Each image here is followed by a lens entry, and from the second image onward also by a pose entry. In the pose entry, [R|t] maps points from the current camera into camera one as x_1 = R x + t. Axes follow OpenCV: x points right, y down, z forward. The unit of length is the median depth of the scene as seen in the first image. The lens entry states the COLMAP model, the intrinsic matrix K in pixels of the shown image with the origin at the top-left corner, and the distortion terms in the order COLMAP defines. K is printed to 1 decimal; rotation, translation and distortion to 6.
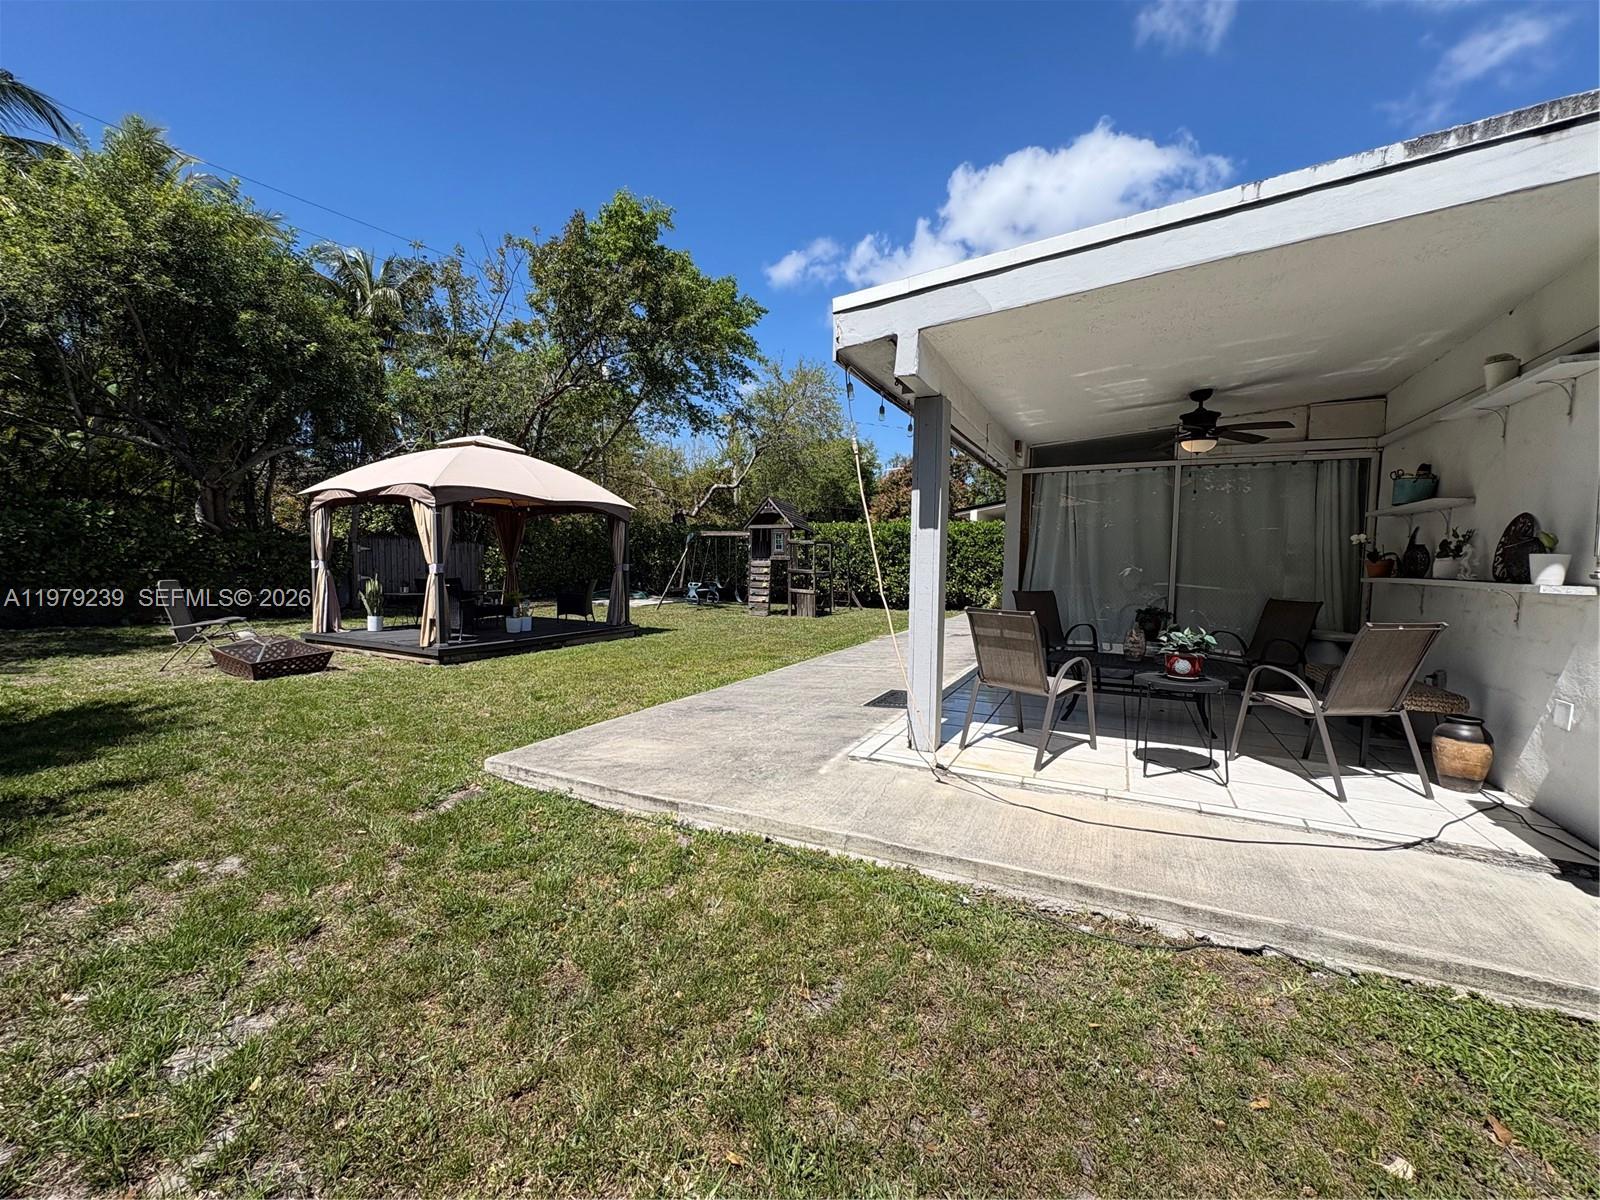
lens RADIAL K [[637.2, 0, 800.7], [0, 637.2, 598.3], [0, 0, 1]] dist [-0.000314, 0.000586]
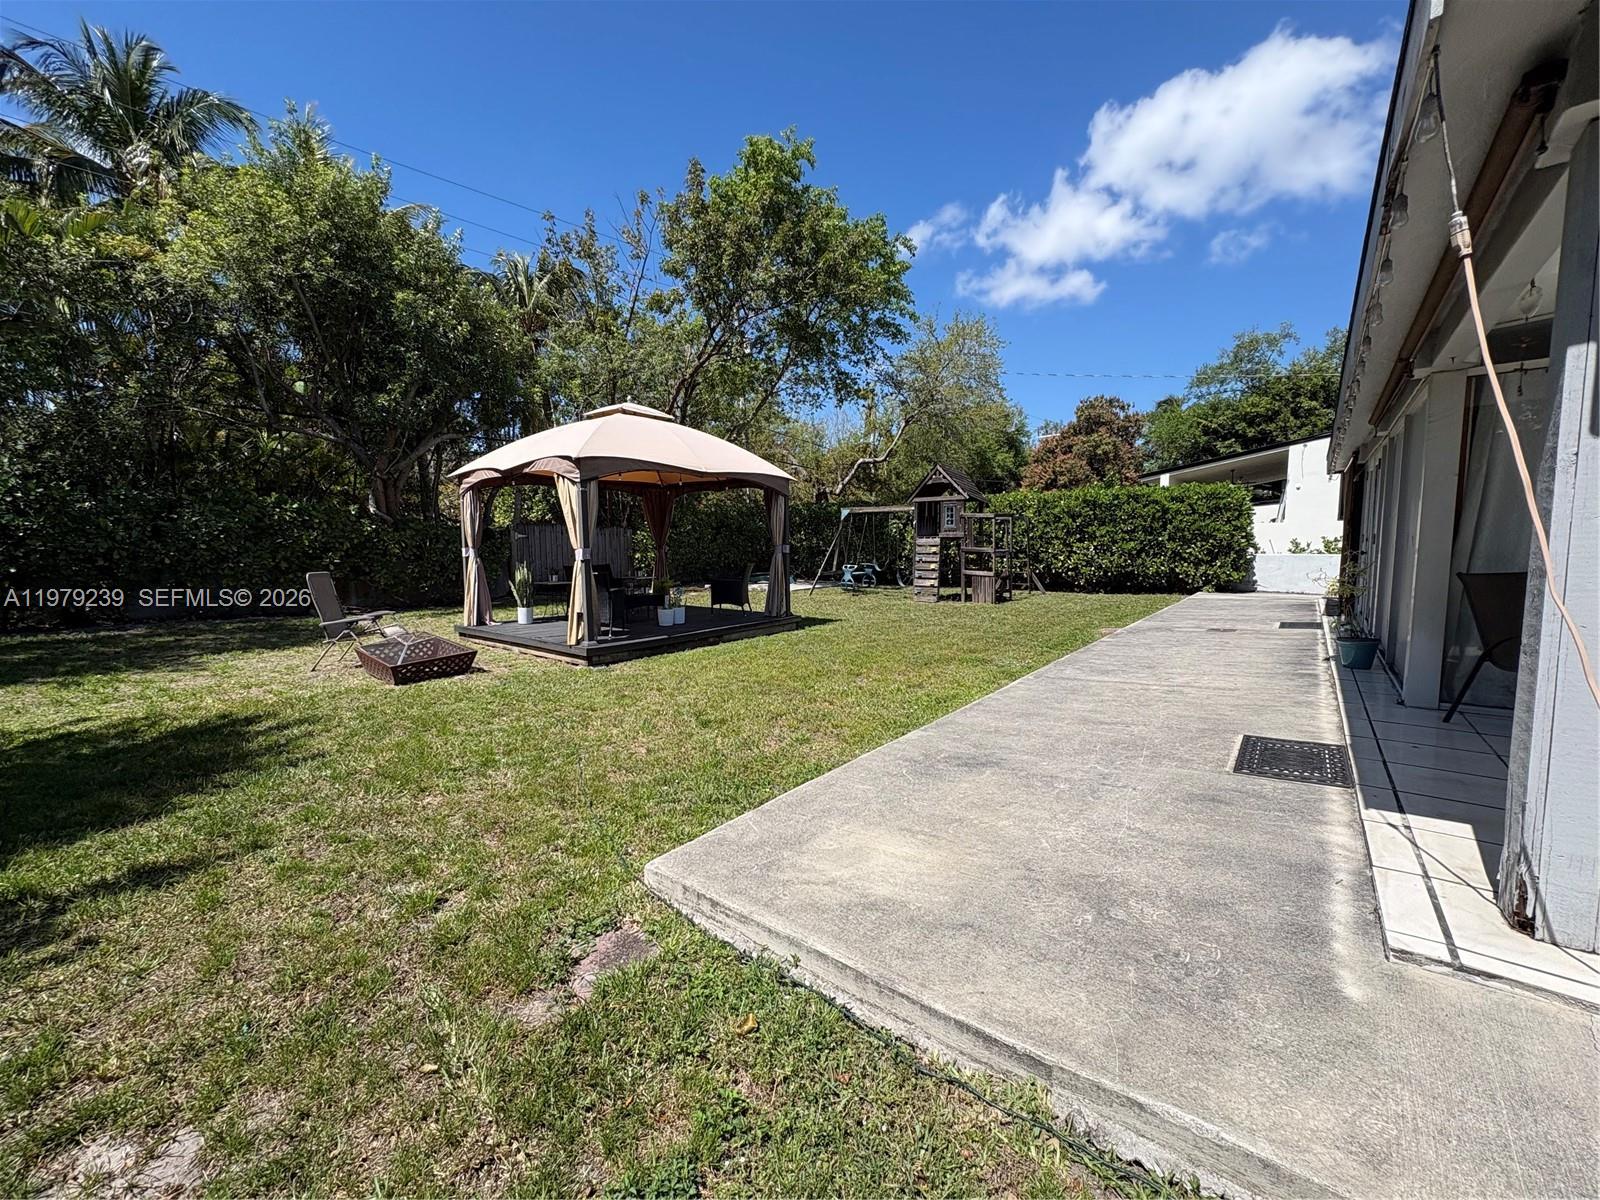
lens RADIAL K [[637.2, 0, 800.7], [0, 637.2, 598.3], [0, 0, 1]] dist [-0.000314, 0.000586]
pose [[0.979327, -0.004582, -0.202230, -0.086262], [0.010675, 0.999521, 0.029051, -0.007086], [0.202000, -0.030609, 0.978907, 0.169100]]
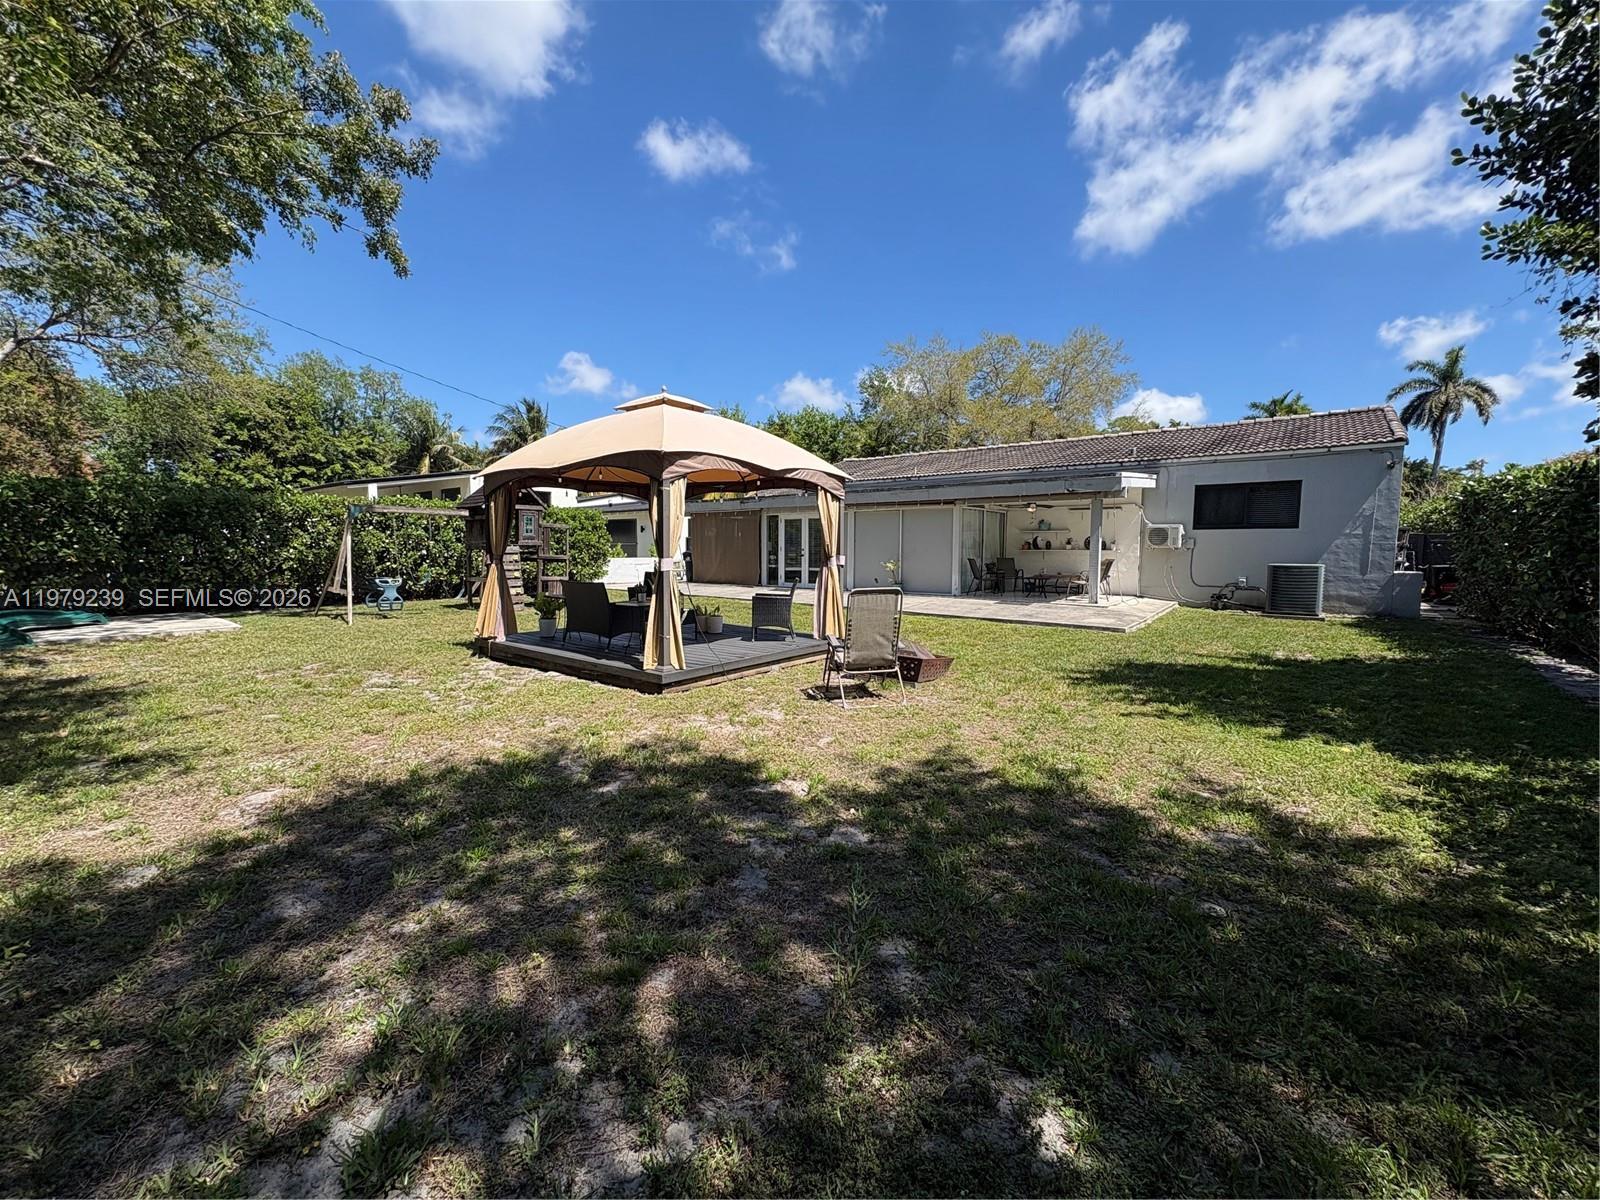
lens RADIAL K [[637.2, 0, 800.7], [0, 637.2, 598.3], [0, 0, 1]] dist [-0.000314, 0.000586]
pose [[0.205601, -0.093361, 0.974172, -1.238052], [0.057145, 0.994886, 0.083286, -0.058735], [-0.976966, 0.038545, 0.209884, 0.670538]]
